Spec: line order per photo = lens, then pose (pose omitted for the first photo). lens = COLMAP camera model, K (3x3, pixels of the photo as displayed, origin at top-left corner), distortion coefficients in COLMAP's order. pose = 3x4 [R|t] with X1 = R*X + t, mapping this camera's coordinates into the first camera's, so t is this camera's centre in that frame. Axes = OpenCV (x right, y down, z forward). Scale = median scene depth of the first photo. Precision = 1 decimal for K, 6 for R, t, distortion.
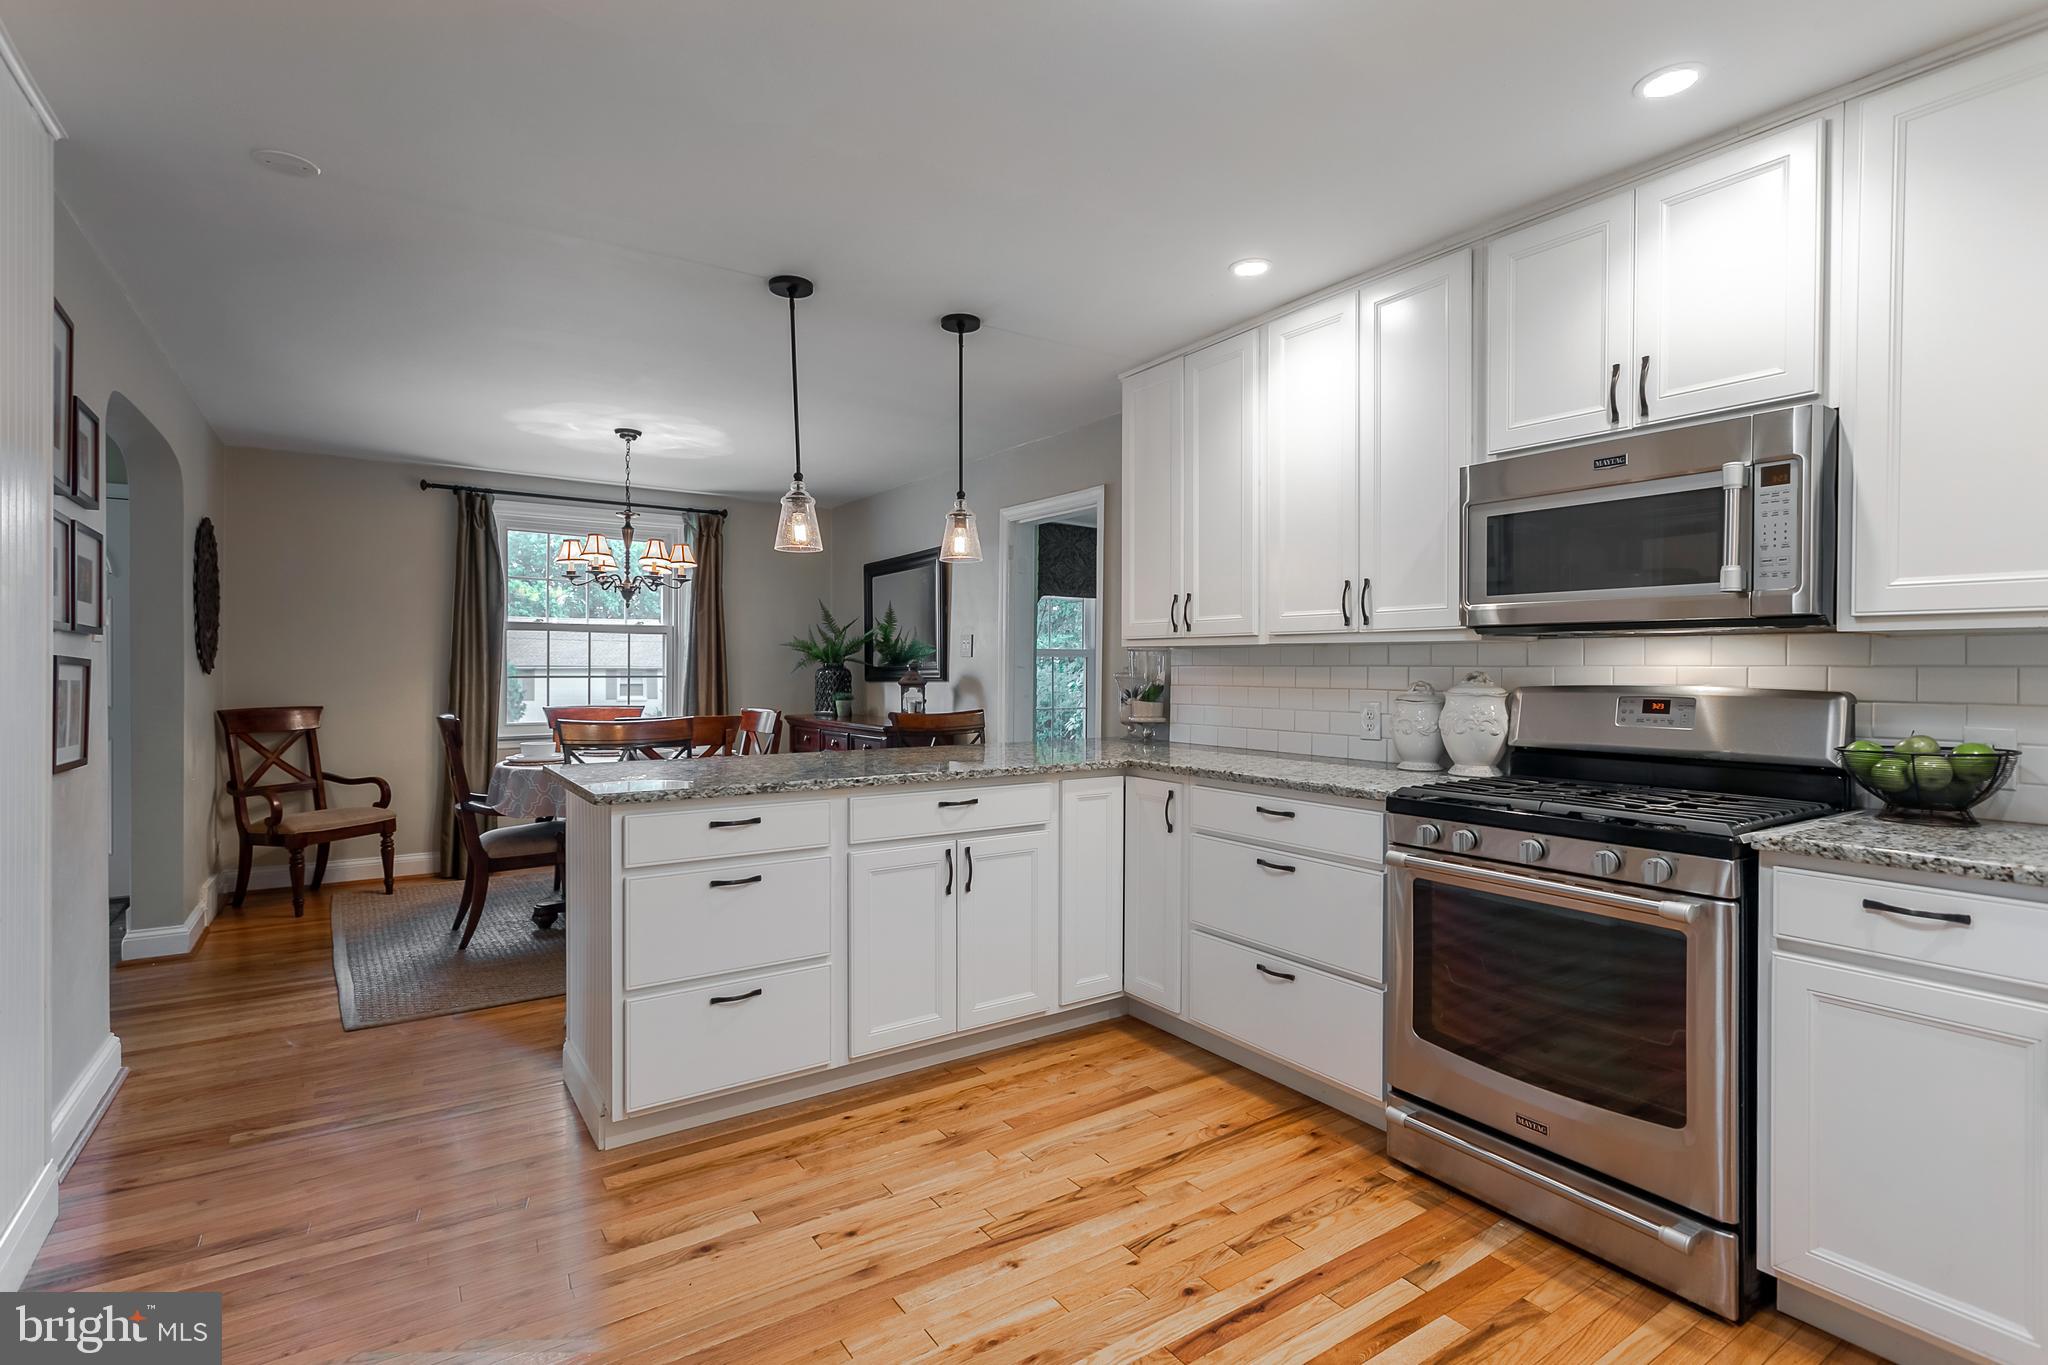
lens RADIAL K [[993.2, 0, 1029.2], [0, 993.2, 670.8], [0, 0, 1]] dist [0.000039, 0.001124]
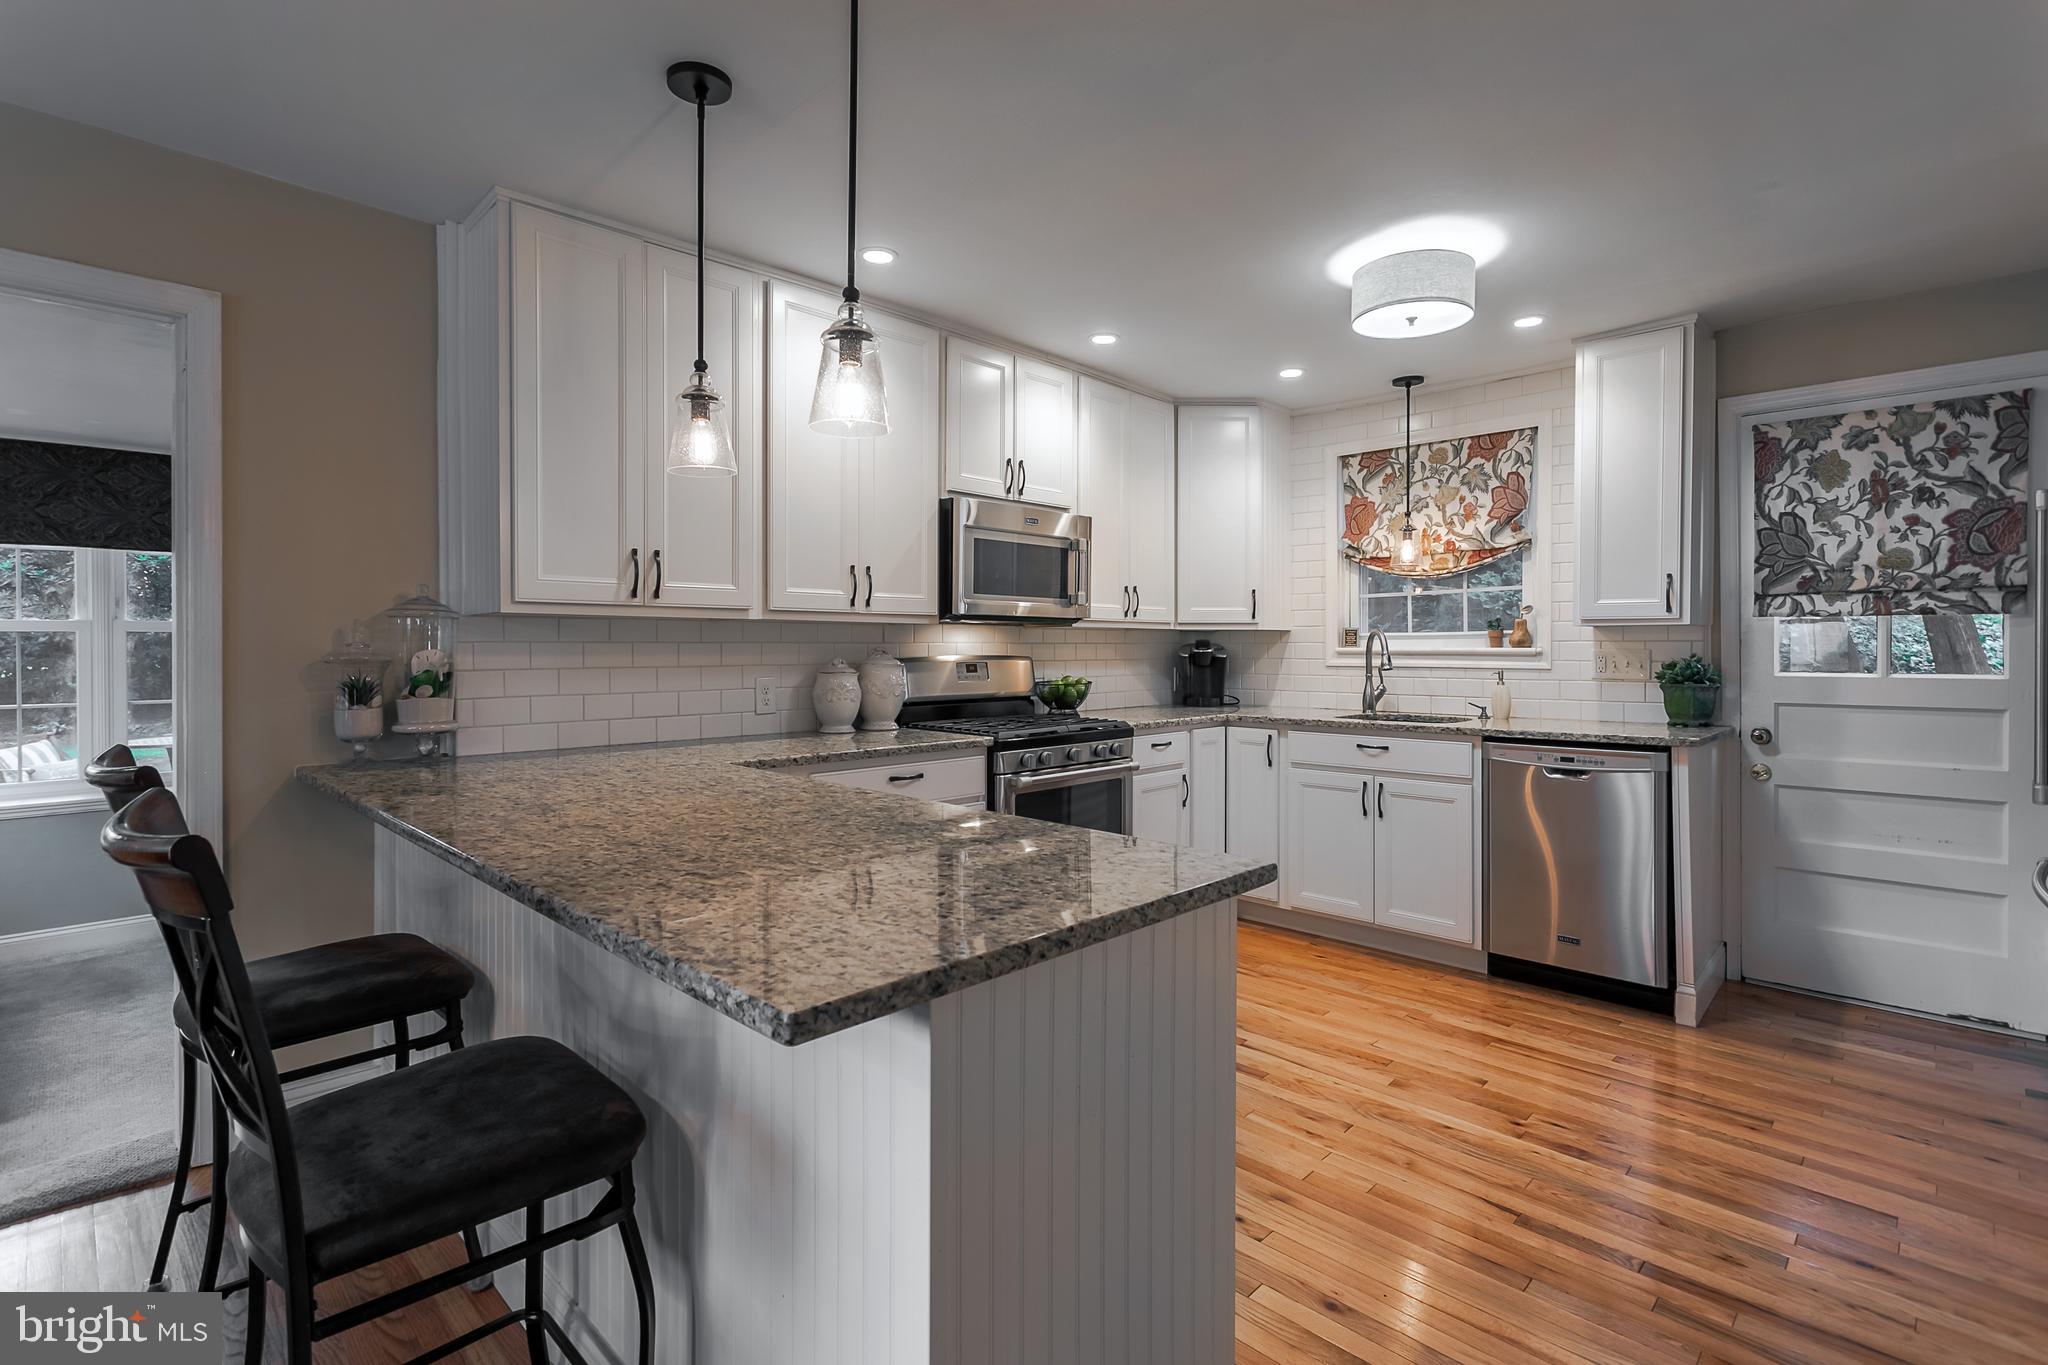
lens RADIAL K [[993.2, 0, 1029.2], [0, 993.2, 670.8], [0, 0, 1]] dist [0.000039, 0.001124]
pose [[-0.222980, -0.029710, 0.974370, -0.721449], [0.000829, 0.999529, 0.030667, -0.006906], [-0.974823, 0.007646, -0.222851, 0.945356]]
